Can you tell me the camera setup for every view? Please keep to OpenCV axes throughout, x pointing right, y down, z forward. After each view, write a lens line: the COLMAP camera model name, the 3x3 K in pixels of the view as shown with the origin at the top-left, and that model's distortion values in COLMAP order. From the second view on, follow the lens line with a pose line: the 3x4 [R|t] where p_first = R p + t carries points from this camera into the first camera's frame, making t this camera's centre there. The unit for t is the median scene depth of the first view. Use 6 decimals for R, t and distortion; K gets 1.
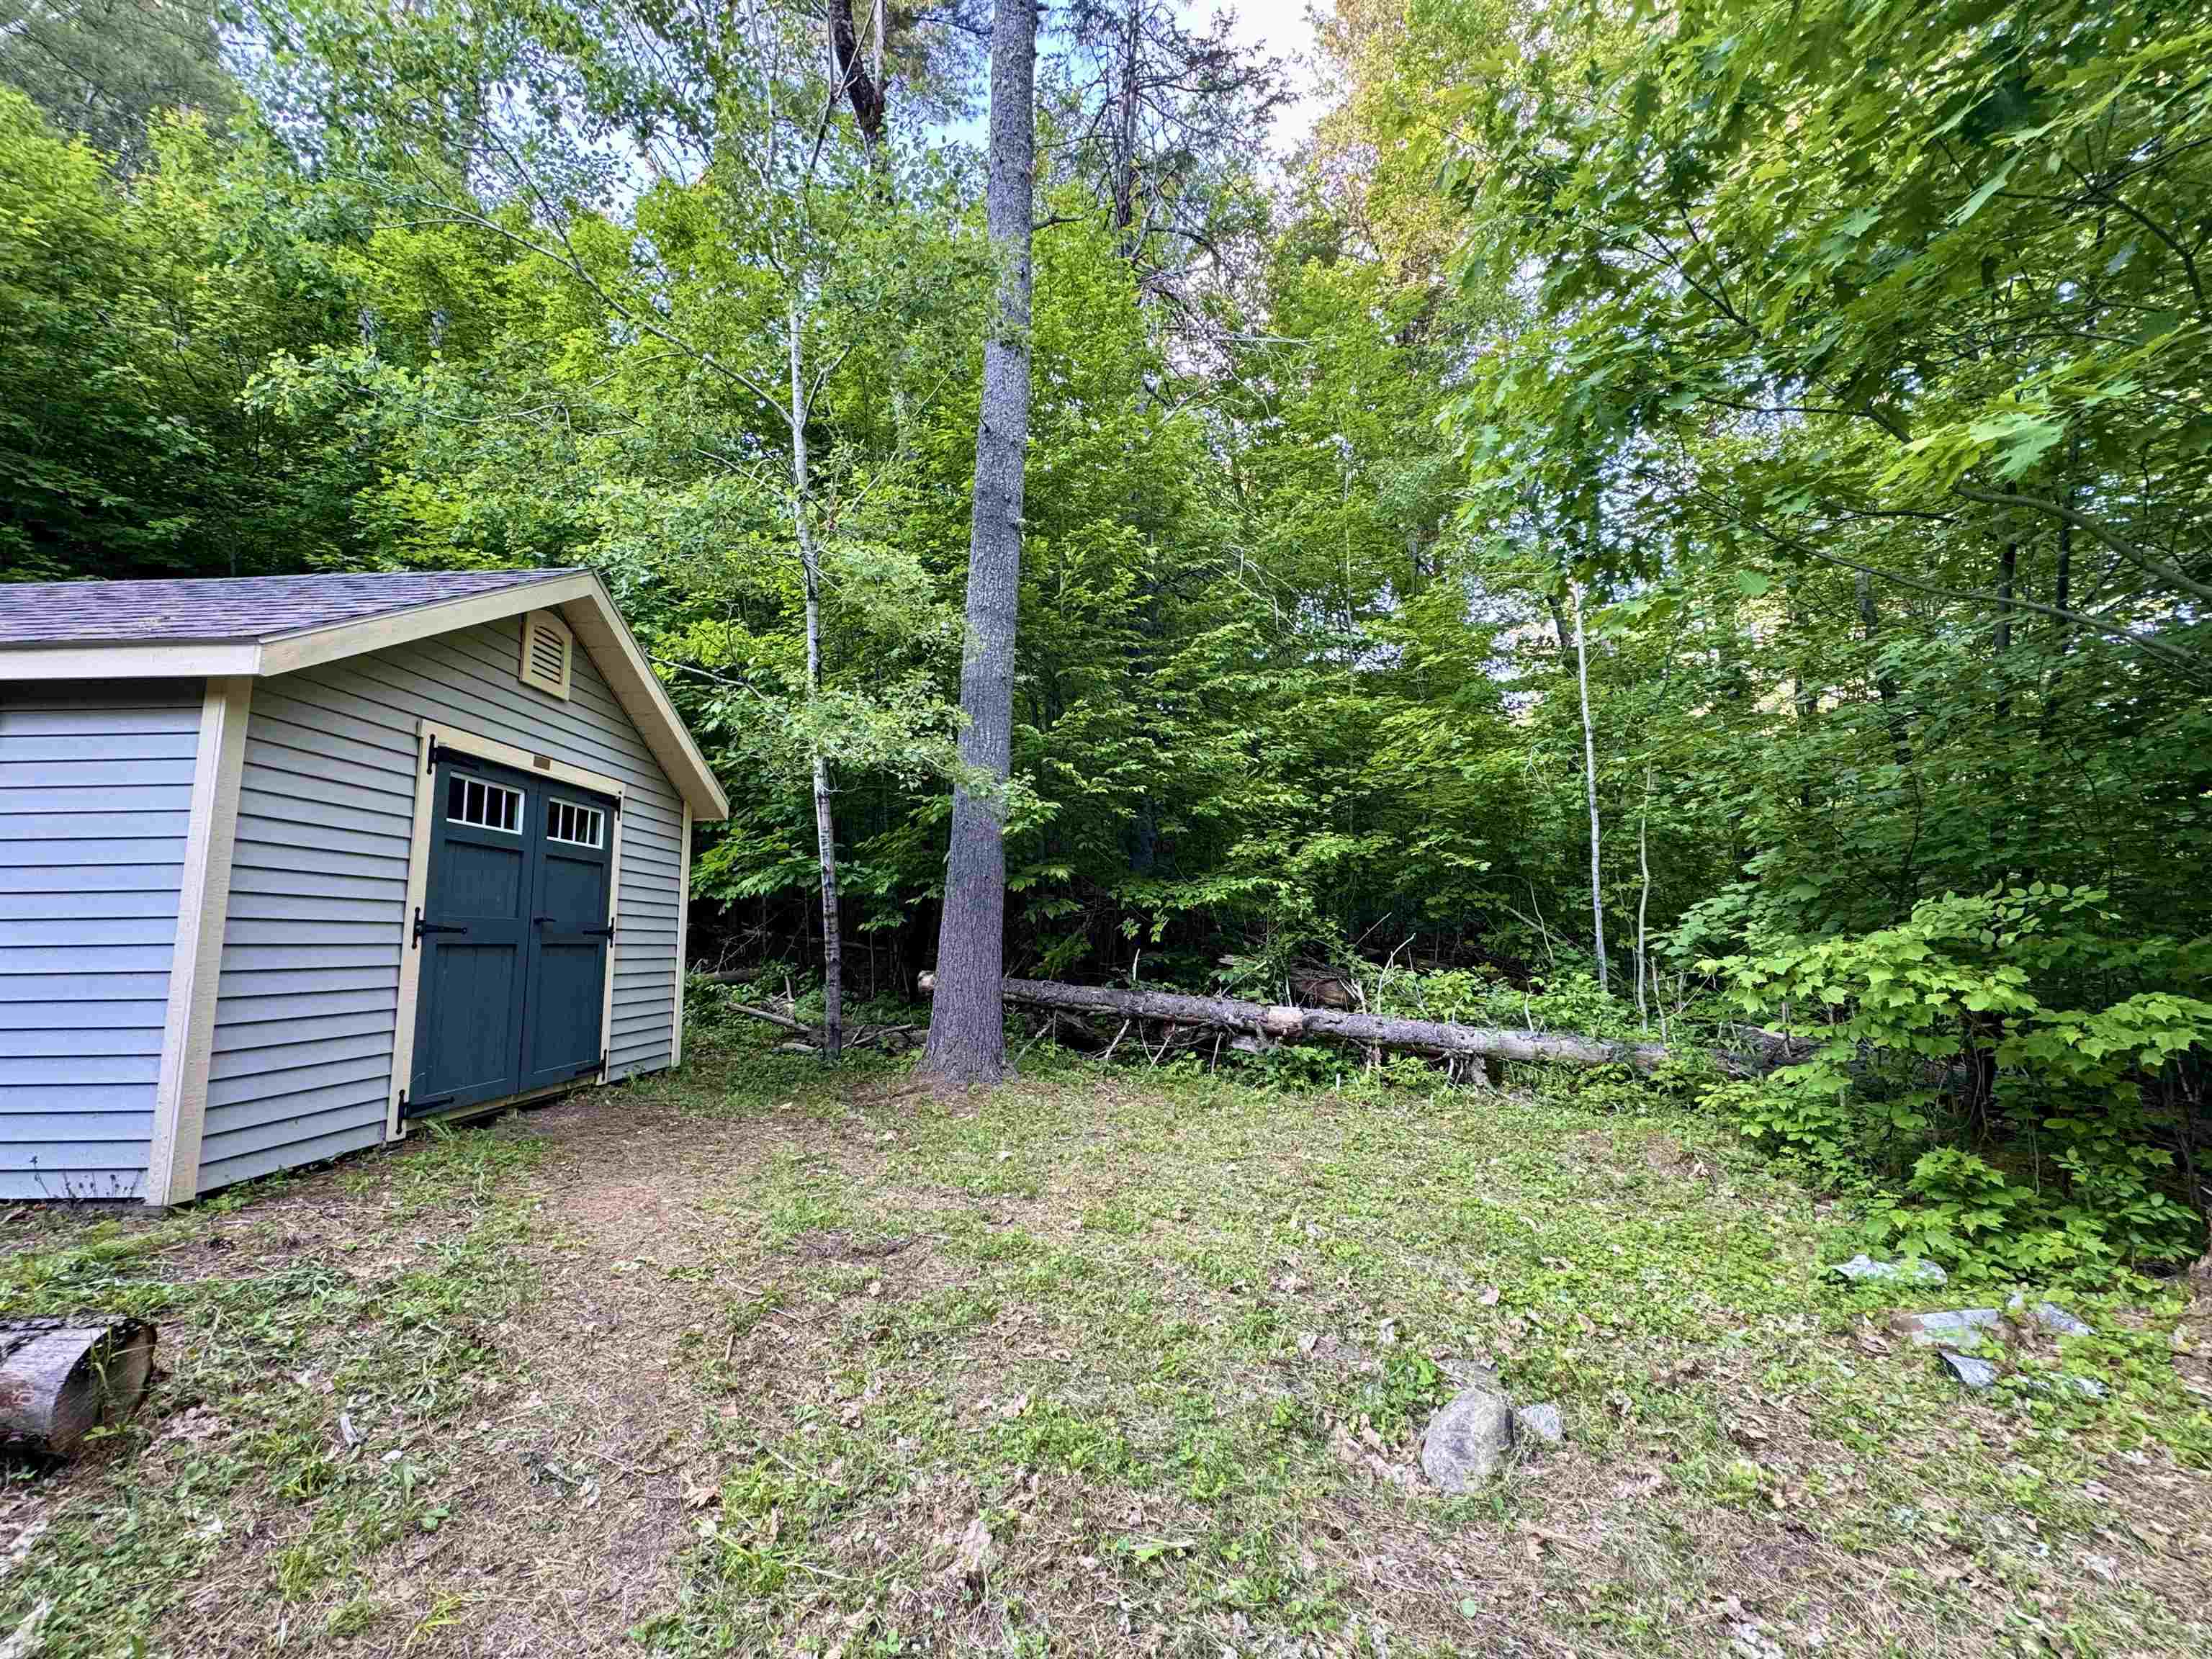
lens RADIAL K [[888.8, 0, 1104.0], [0, 888.8, 829.1], [0, 0, 1]] dist [0.012053, 0.000048]
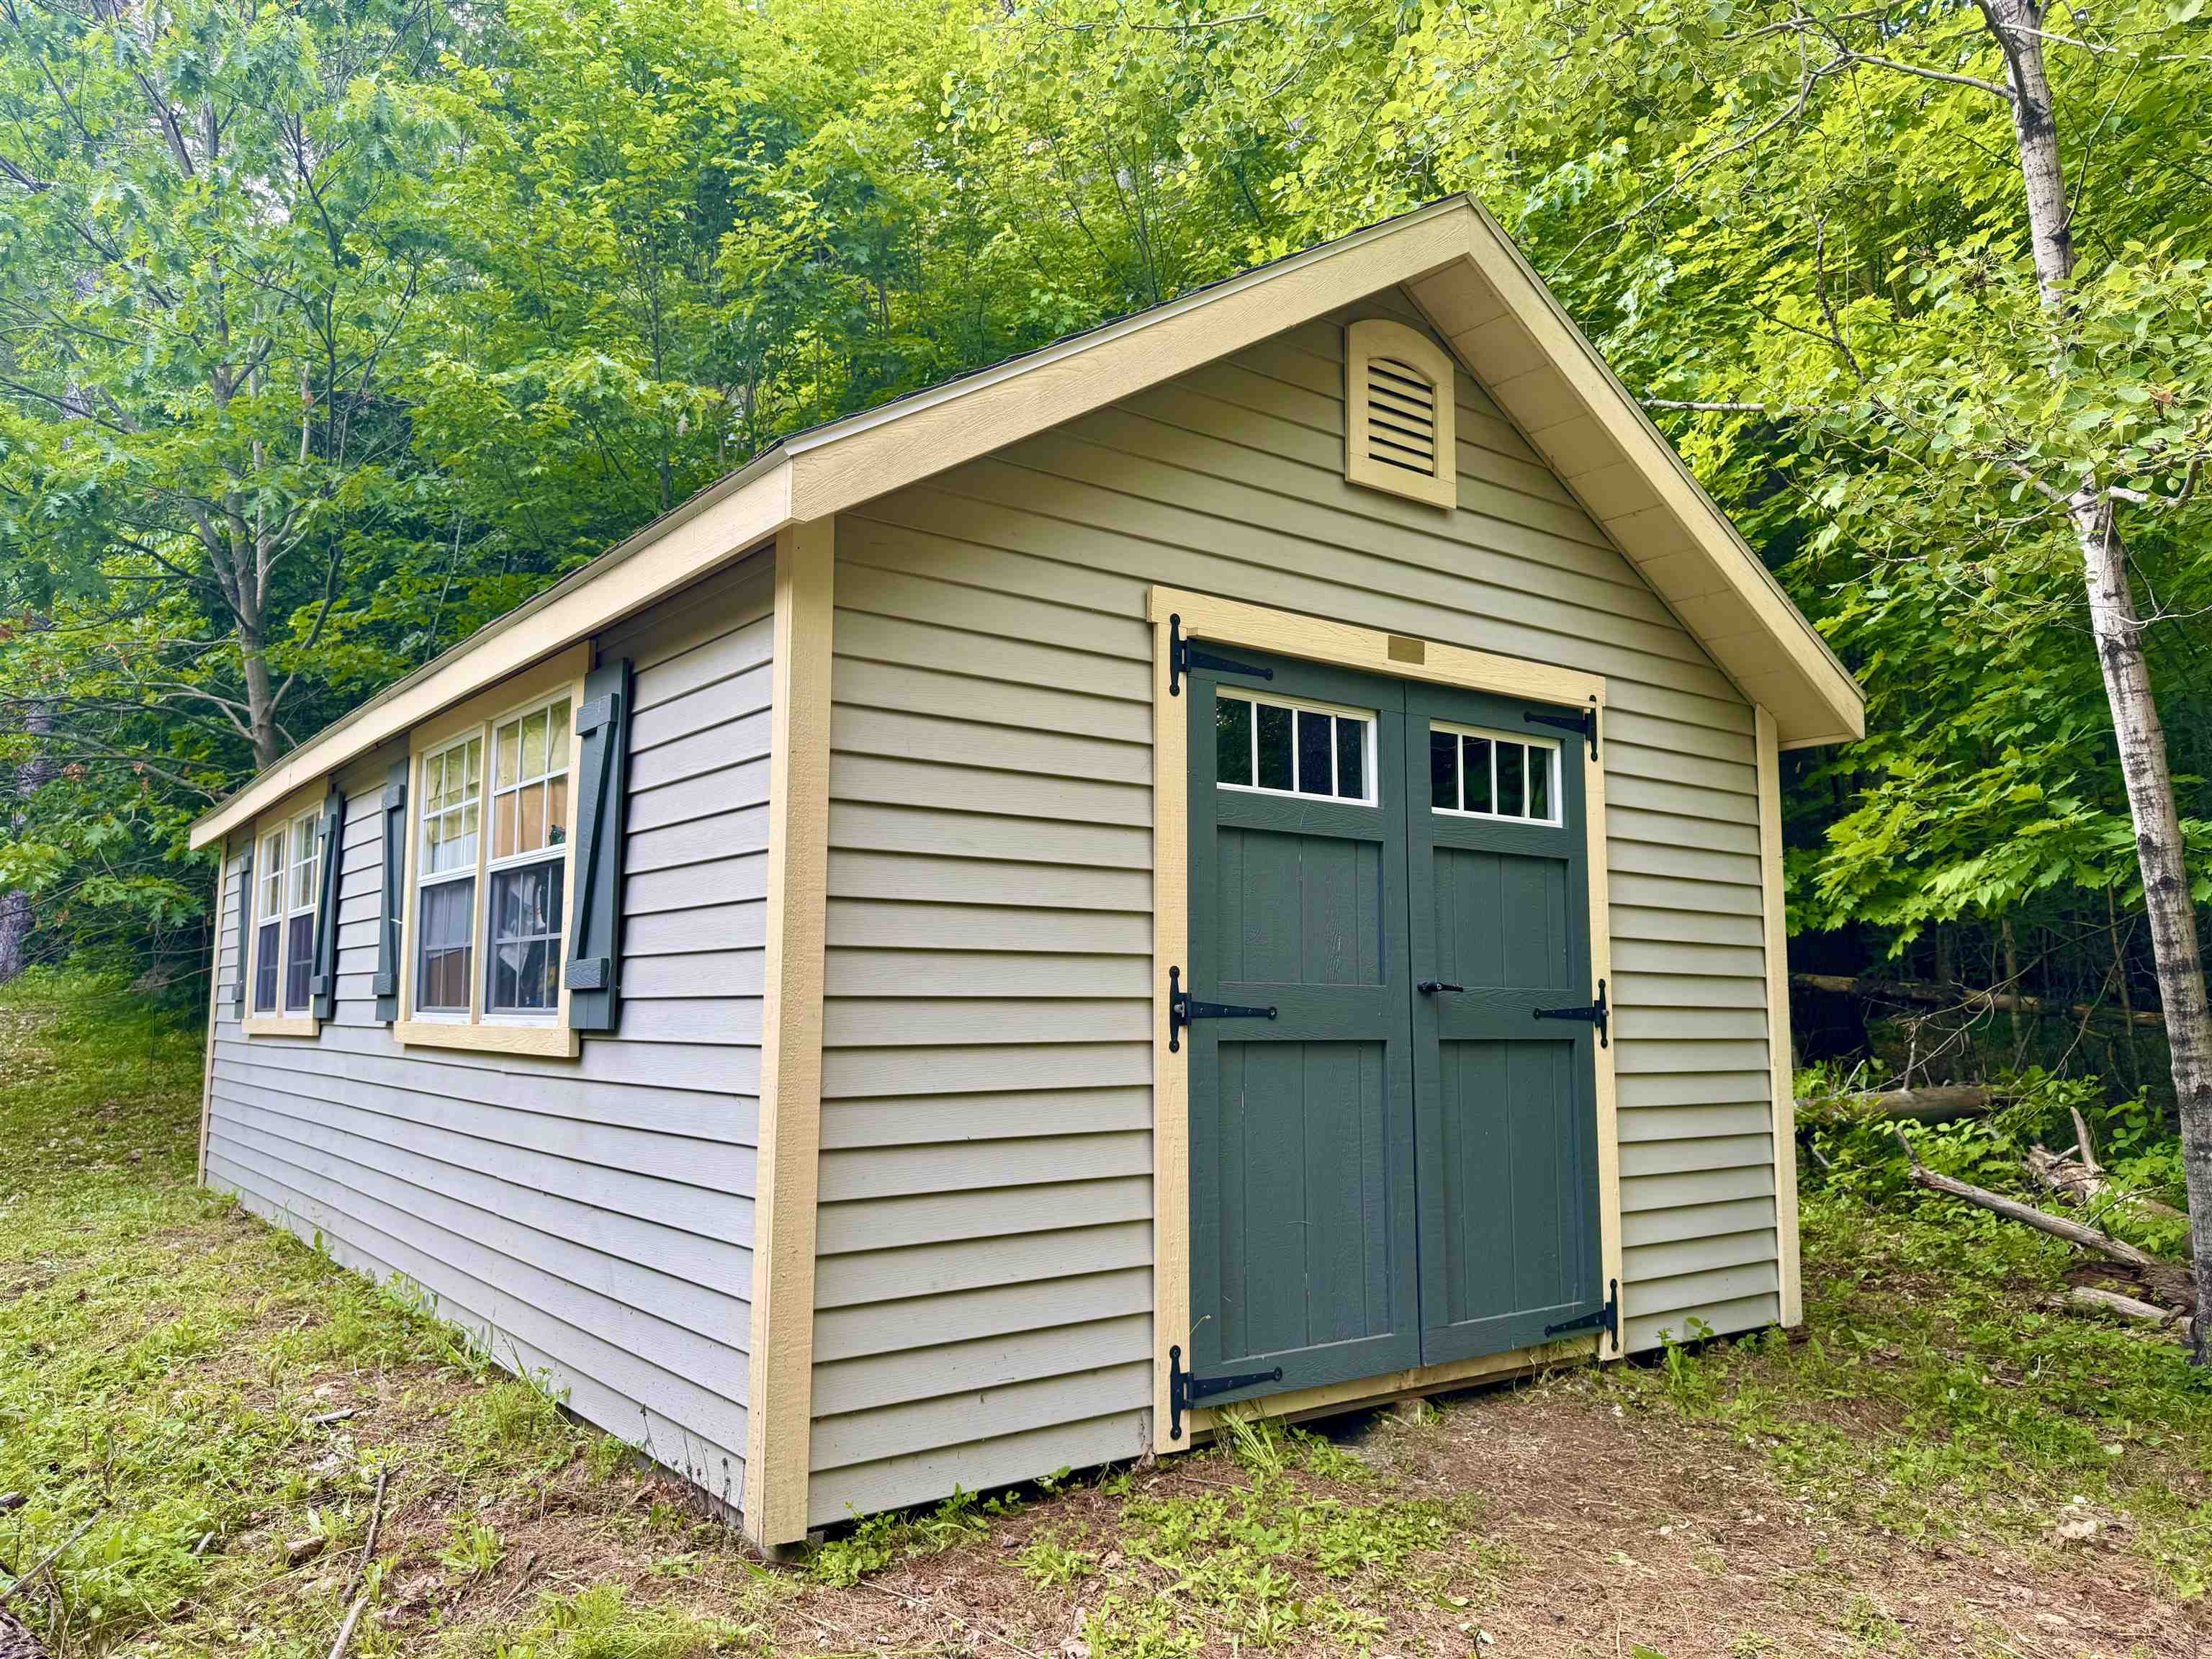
lens RADIAL K [[1561.4, 0, 1090.8], [0, 1561.4, 833.3], [0, 0, 1]] dist [0.042832, -0.038704]
pose [[0.616443, -0.073859, -0.783928, -0.099822], [0.090710, 0.995624, -0.022474, 0.023790], [0.782157, -0.057257, 0.620445, 0.357710]]
